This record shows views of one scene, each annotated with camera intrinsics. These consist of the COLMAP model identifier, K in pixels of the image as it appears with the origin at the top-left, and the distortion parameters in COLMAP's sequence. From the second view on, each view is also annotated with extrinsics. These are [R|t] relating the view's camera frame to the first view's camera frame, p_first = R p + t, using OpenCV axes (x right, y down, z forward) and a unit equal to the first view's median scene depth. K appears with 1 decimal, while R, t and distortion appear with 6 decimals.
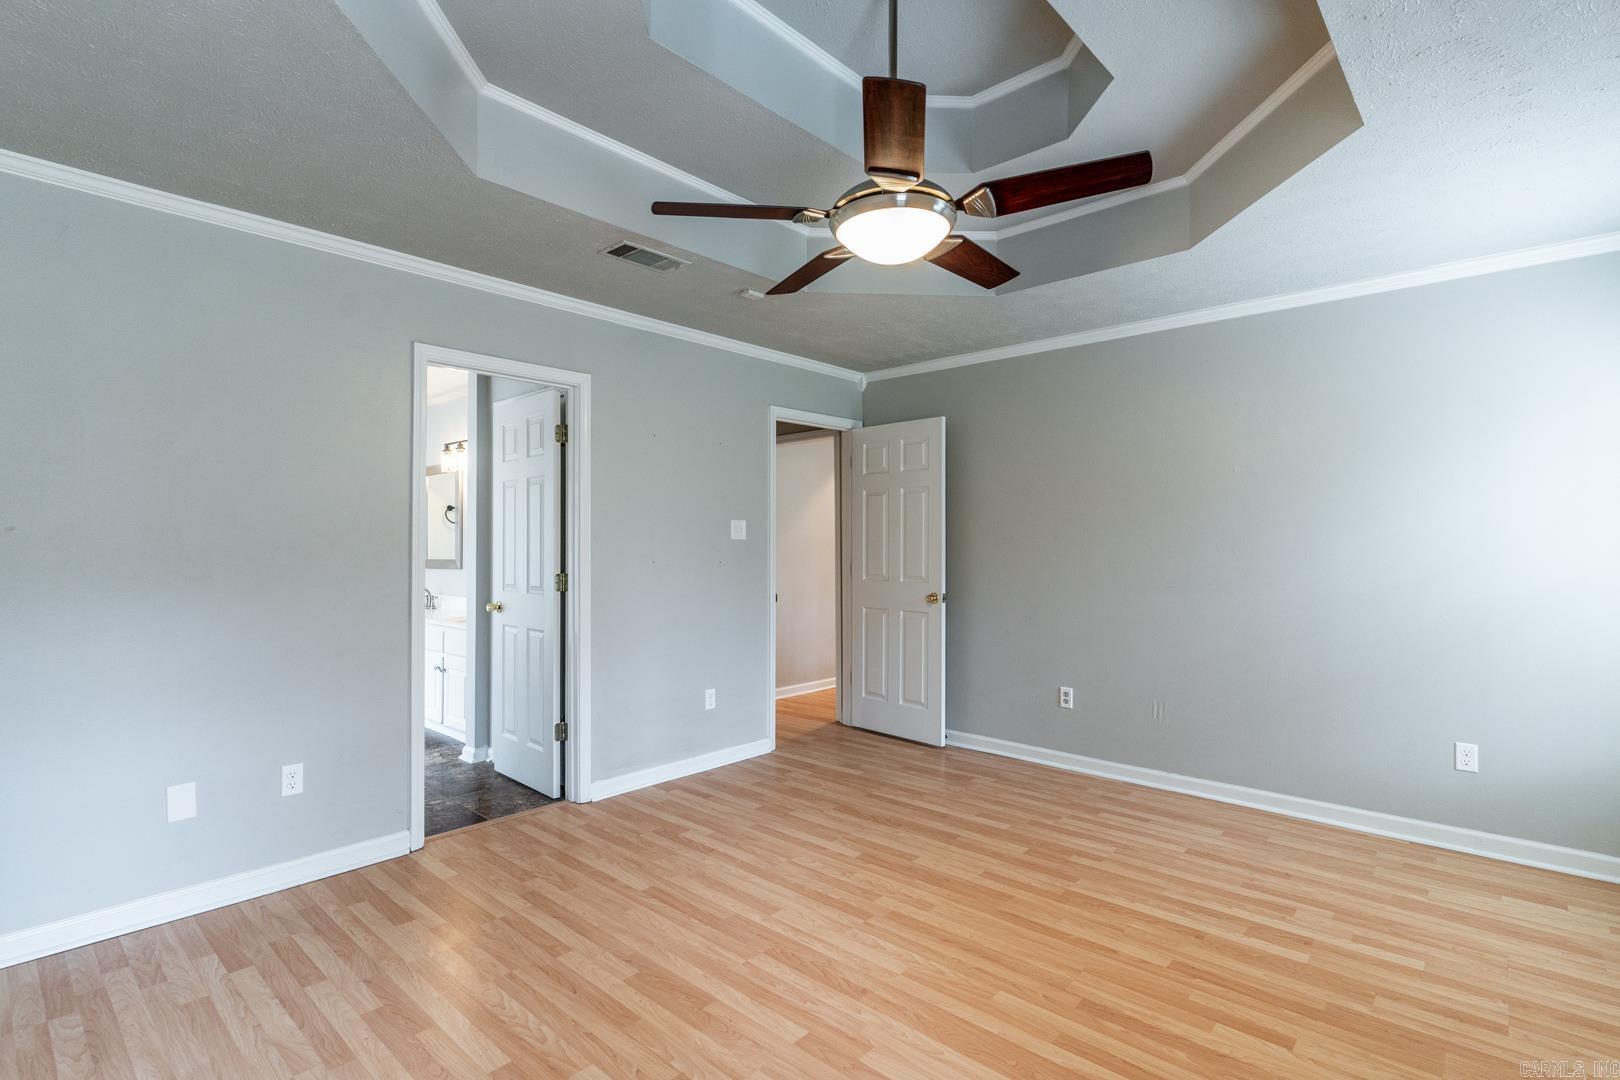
lens RADIAL K [[770.3, 0, 810.5], [0, 770.3, 541.1], [0, 0, 1]] dist [0.001669, 0.002087]
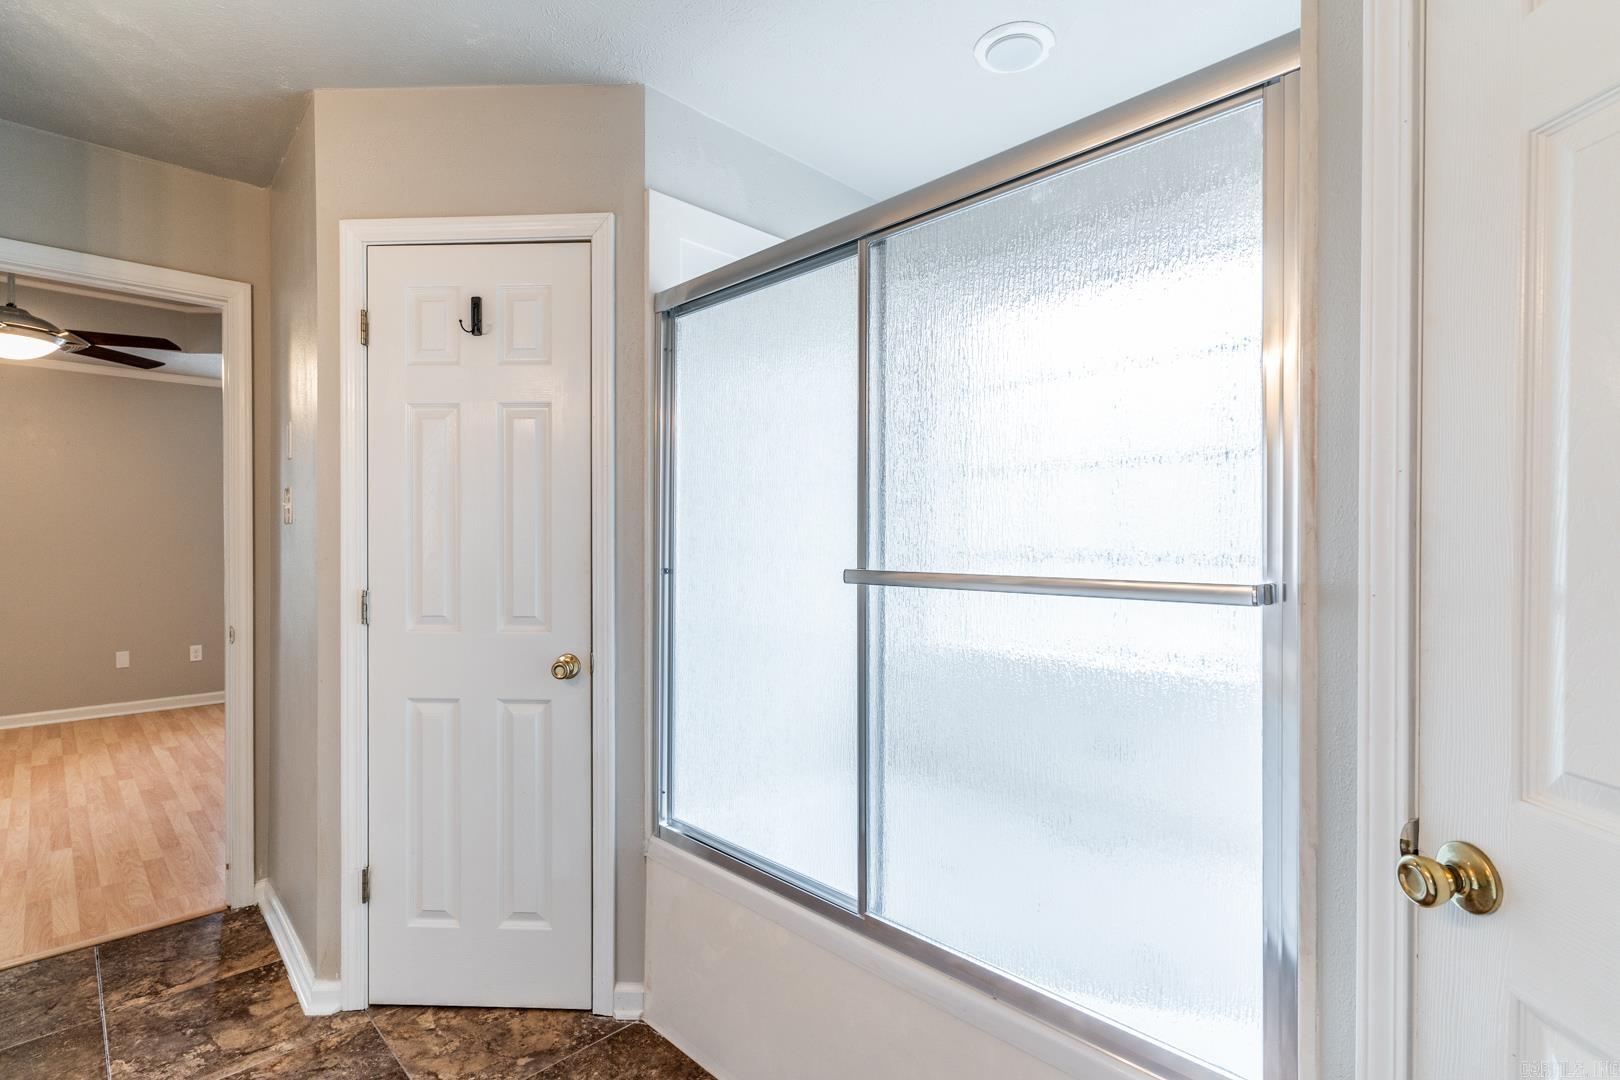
lens RADIAL K [[770.3, 0, 803.2], [0, 770.3, 537.4], [0, 0, 1]] dist [0.001669, 0.002087]
pose [[-0.997698, -0.002343, 0.067772, -1.244590], [-0.001574, 0.999934, 0.011397, 0.000551], [-0.067795, 0.011264, -0.997636, 1.888479]]
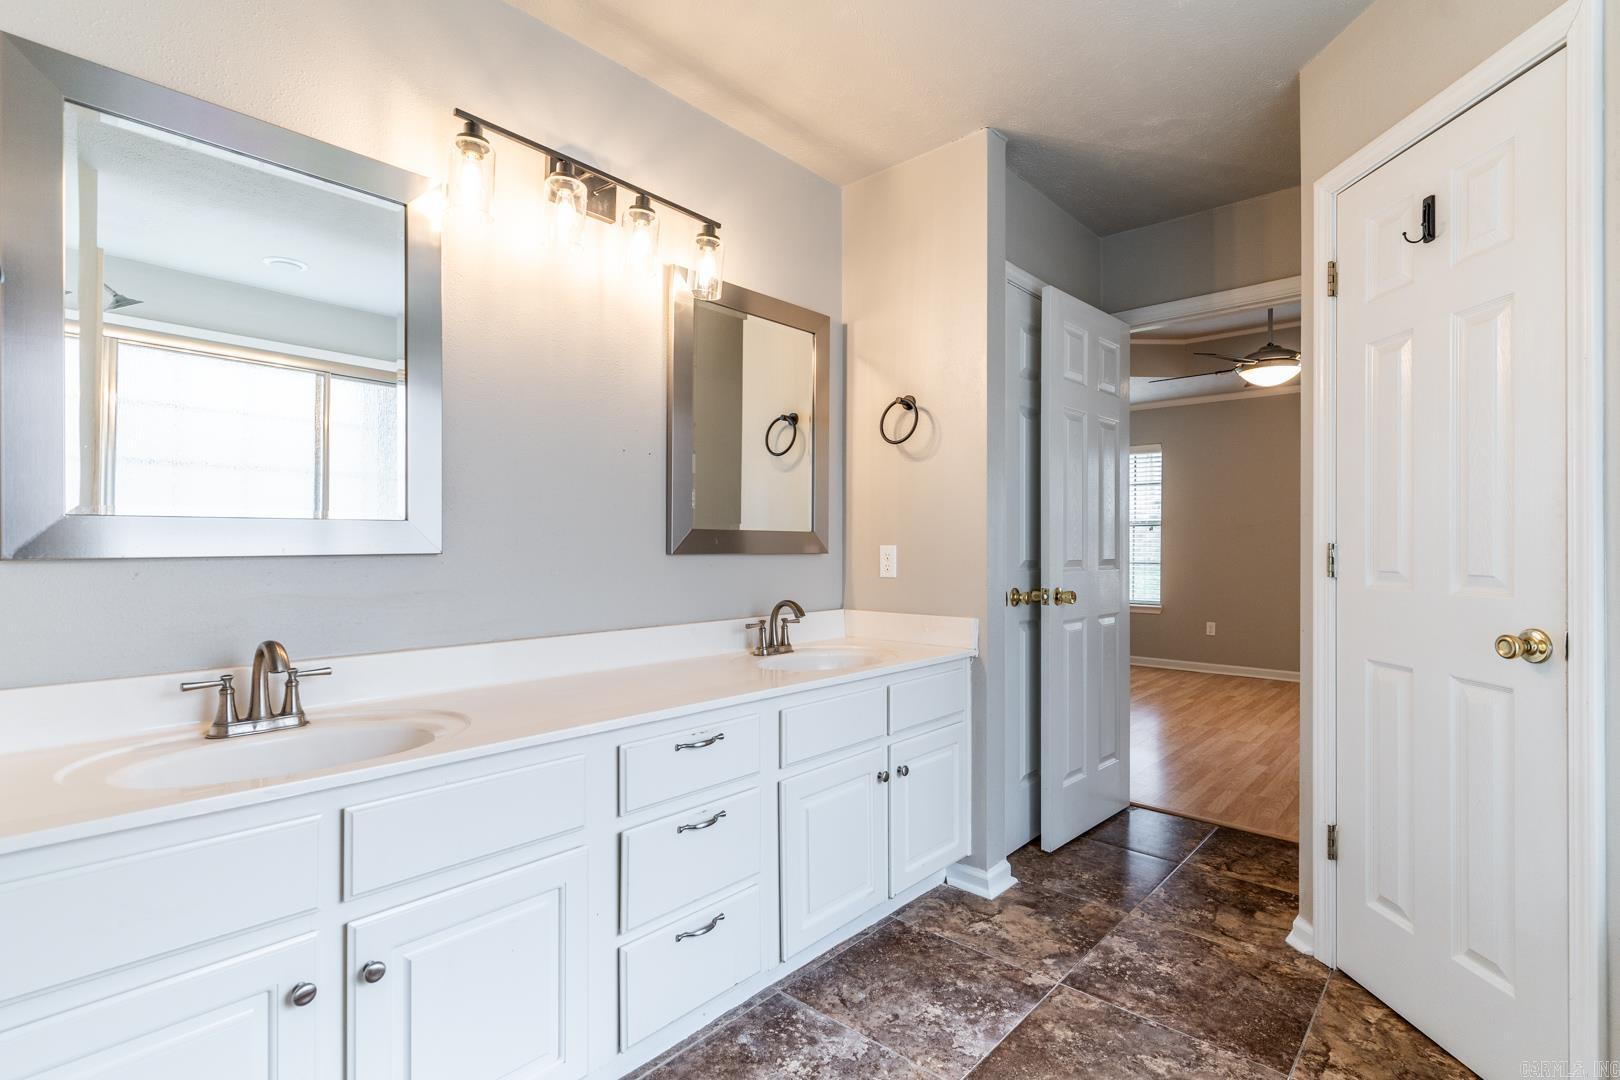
lens RADIAL K [[770.3, 0, 807.7], [0, 770.3, 539.3], [0, 0, 1]] dist [0.001669, 0.002087]
pose [[0.006376, 0.008394, 0.999944, -1.490471], [0.004913, 0.999952, -0.008425, 0.056002], [-0.999968, 0.004967, 0.006334, 1.688384]]
